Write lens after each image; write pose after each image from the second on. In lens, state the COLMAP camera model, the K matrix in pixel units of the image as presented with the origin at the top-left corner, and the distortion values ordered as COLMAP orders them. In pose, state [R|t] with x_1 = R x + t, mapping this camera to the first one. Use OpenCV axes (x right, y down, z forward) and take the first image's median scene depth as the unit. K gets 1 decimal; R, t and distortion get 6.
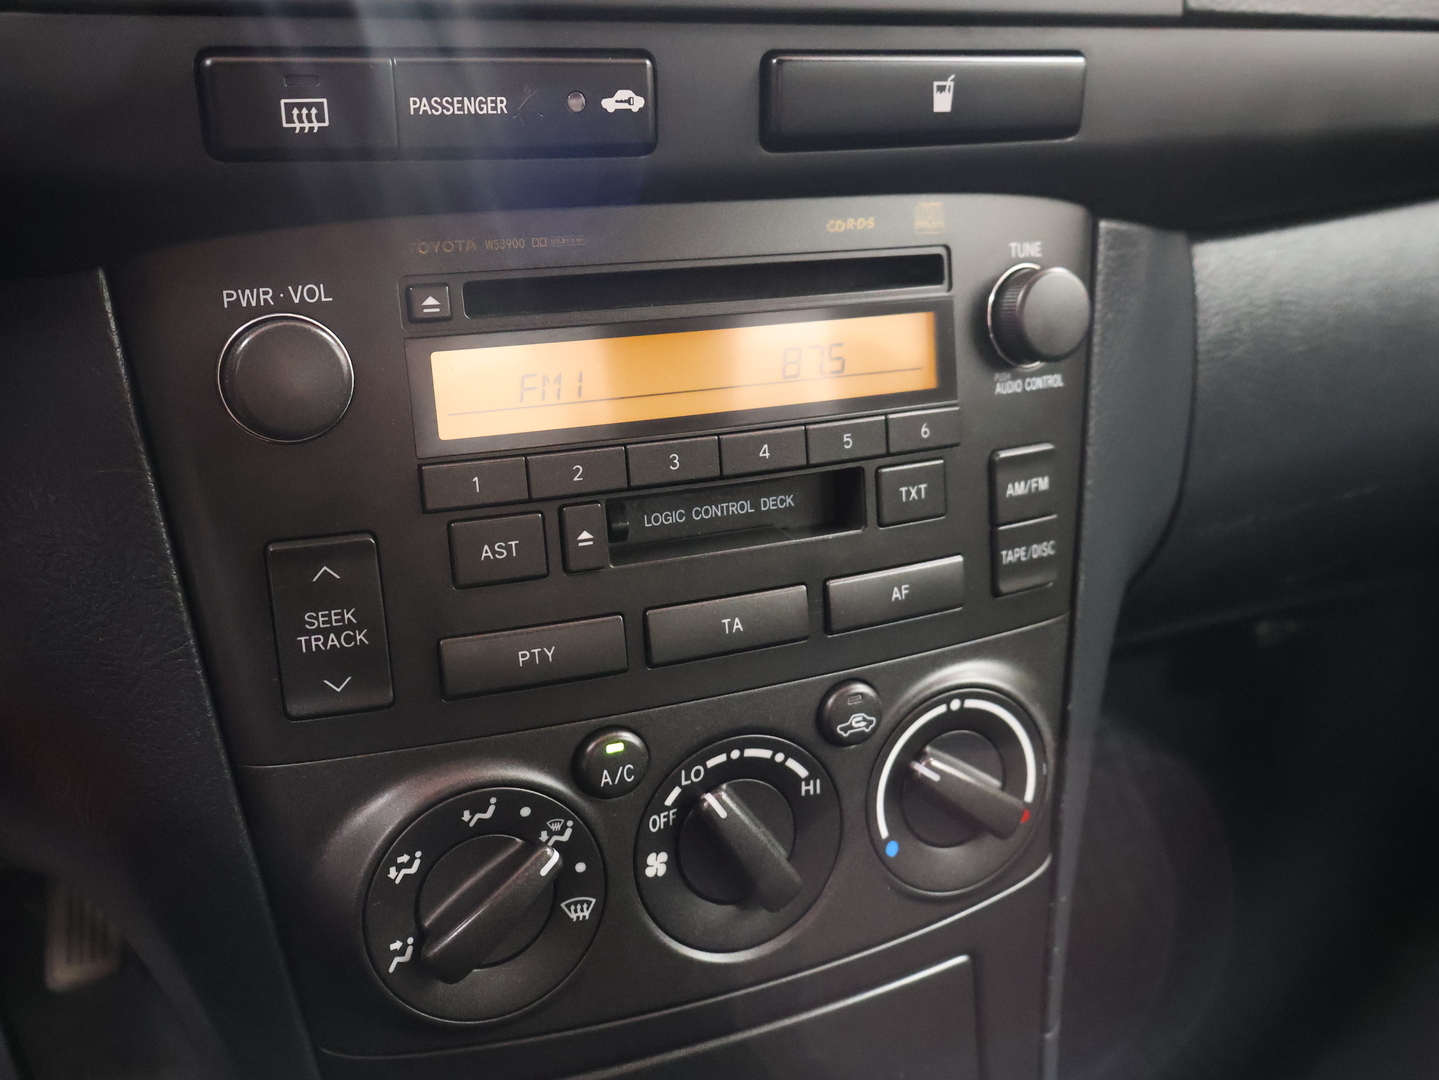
lens RADIAL K [[1355.4, 0, 719.4], [0, 1355.4, 534.8], [0, 0, 1]] dist [-0.009797, 0.000000]
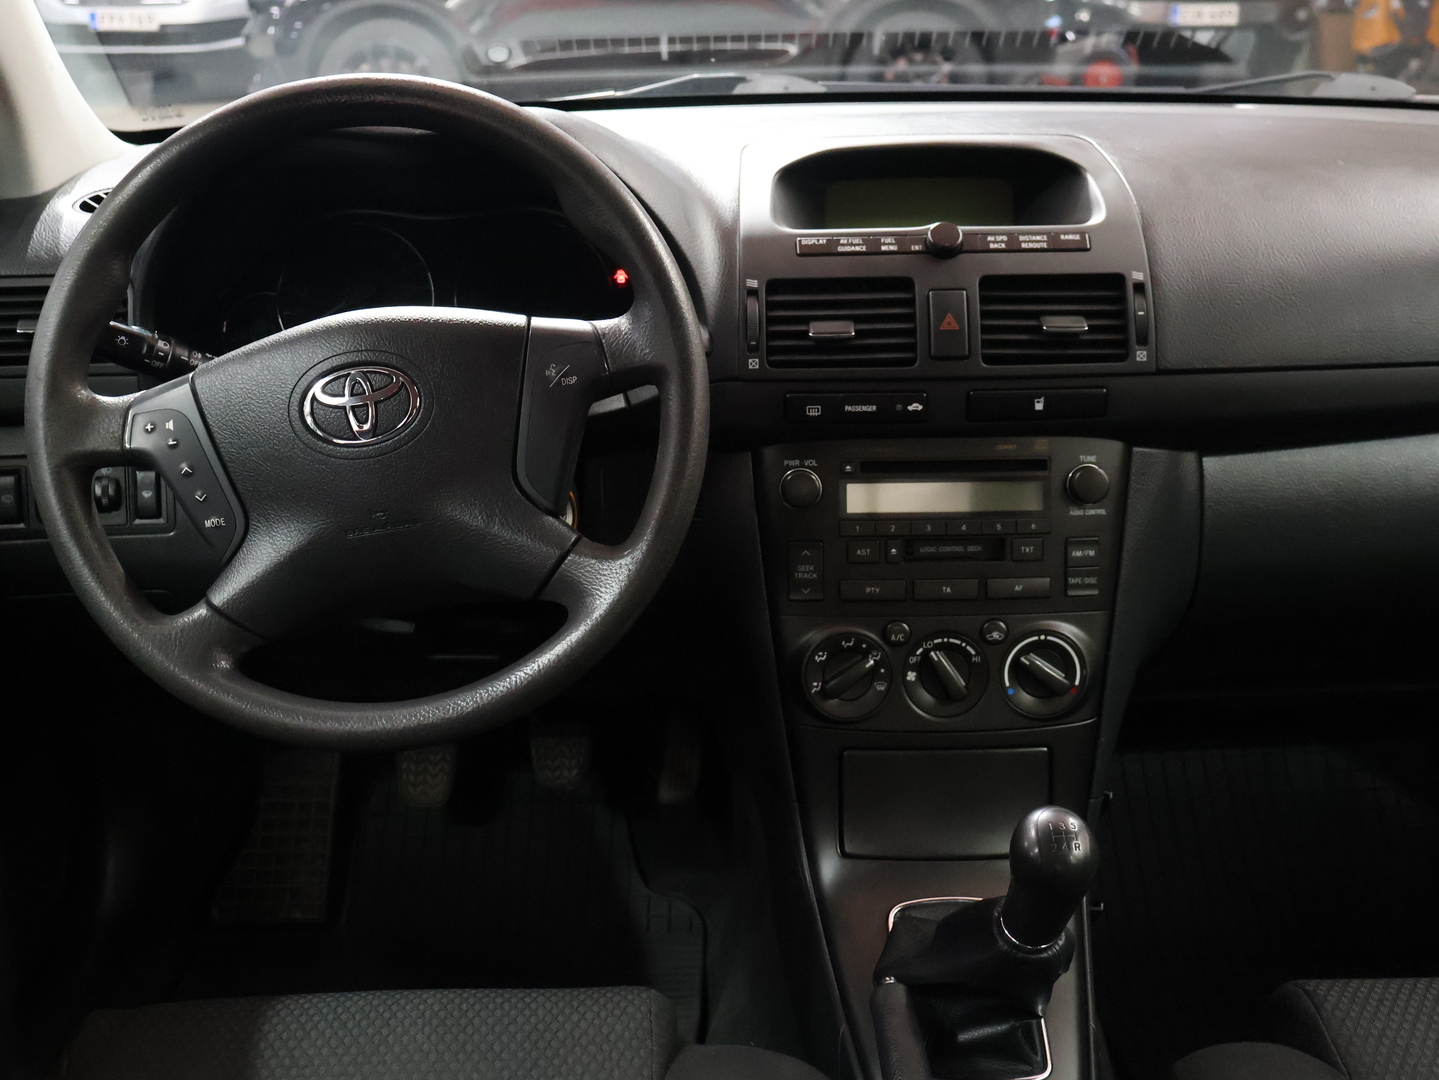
lens RADIAL K [[1431.7, 0, 719.6], [0, 1431.7, 538.2], [0, 0, 1]] dist [-0.015036, 0.000000]
pose [[0.919444, 0.086216, -0.383653, 0.674614], [-0.116719, 0.991534, -0.056901, 0.177711], [0.375499, 0.097097, 0.921723, -1.807115]]
